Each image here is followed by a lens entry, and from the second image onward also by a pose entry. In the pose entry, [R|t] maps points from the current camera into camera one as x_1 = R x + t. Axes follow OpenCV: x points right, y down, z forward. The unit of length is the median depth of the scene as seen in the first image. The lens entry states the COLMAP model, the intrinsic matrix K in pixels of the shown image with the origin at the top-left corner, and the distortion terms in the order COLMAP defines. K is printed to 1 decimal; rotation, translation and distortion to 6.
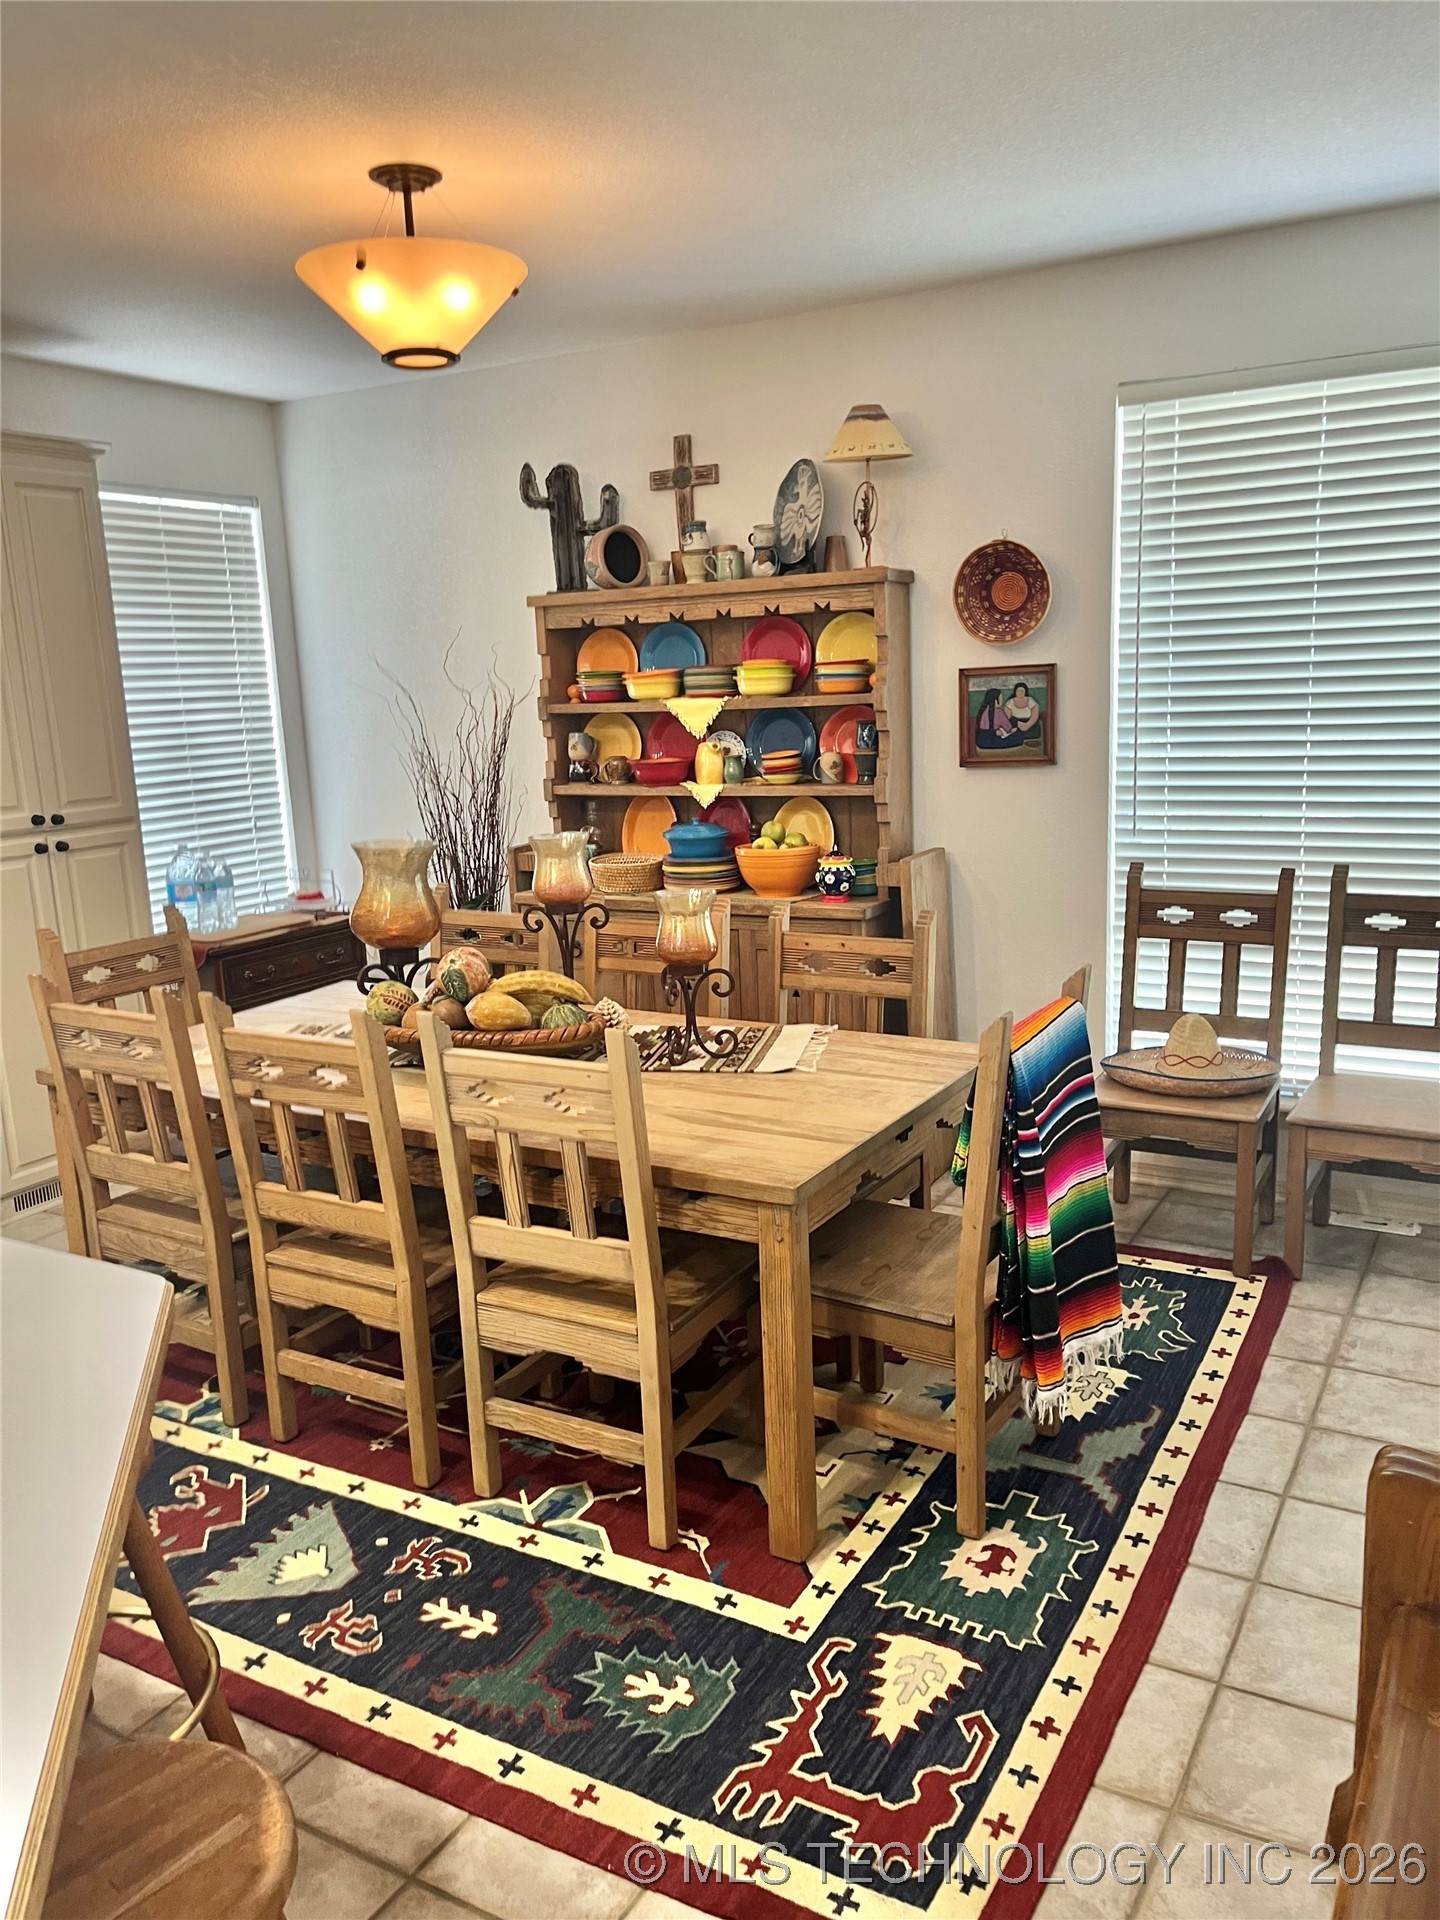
lens RADIAL K [[1436.7, 0, 720.0], [0, 1436.7, 960.0], [0, 0, 1]] dist [0.067676, -0.108889]
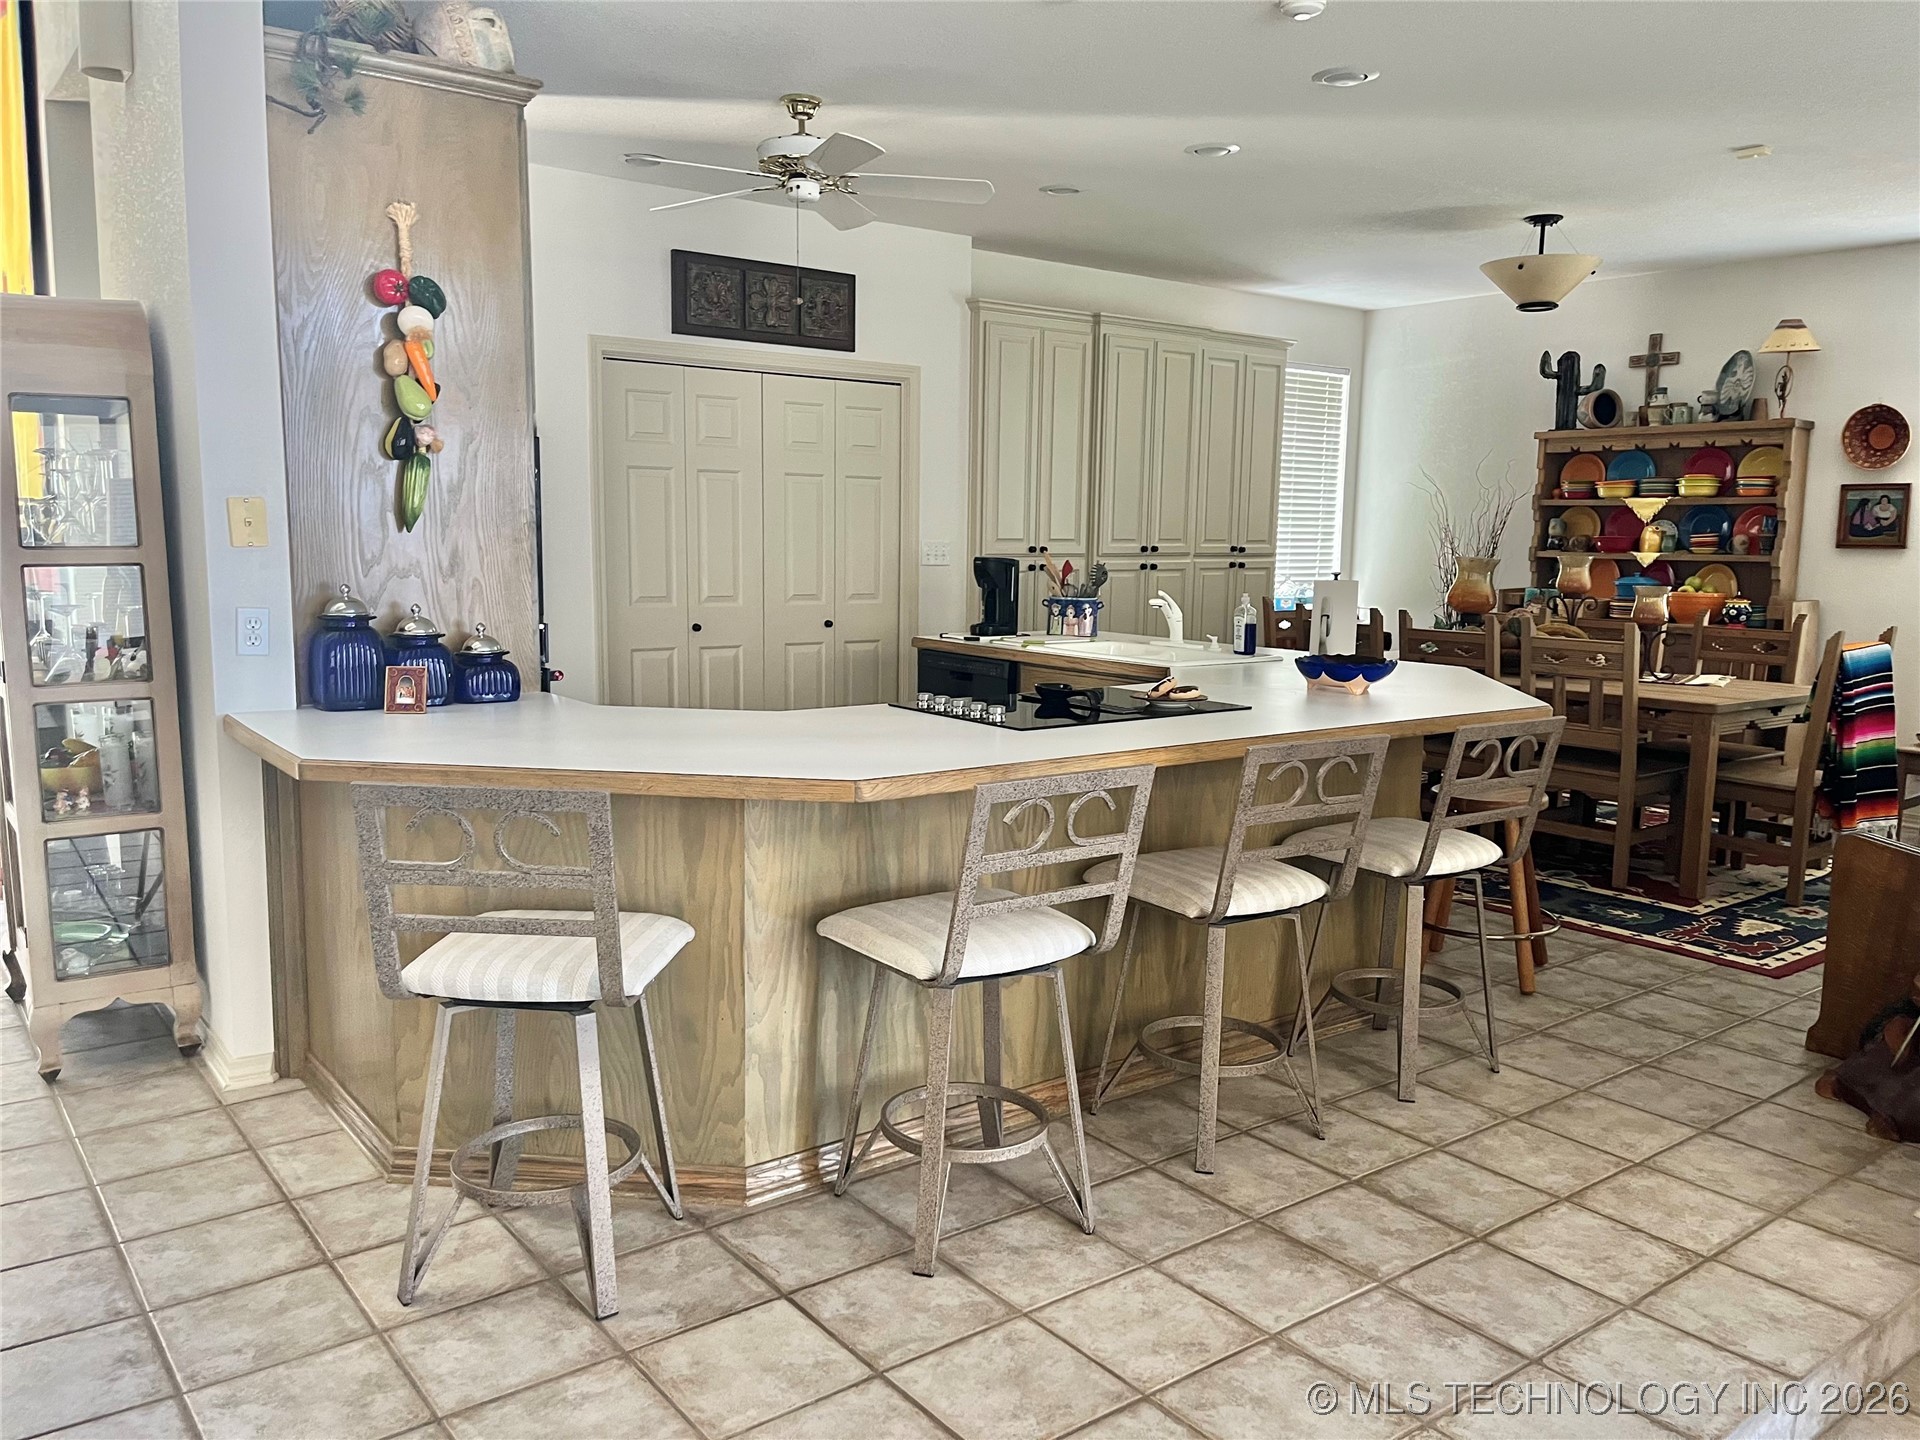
lens RADIAL K [[1457.2, 0, 968.6], [0, 1457.2, 718.5], [0, 0, 1]] dist [0.107228, -0.138753]
pose [[0.926510, 0.104481, -0.361474, -0.093758], [-0.127347, 0.991053, -0.039954, 0.217691], [0.354066, 0.083051, 0.931526, -0.755808]]
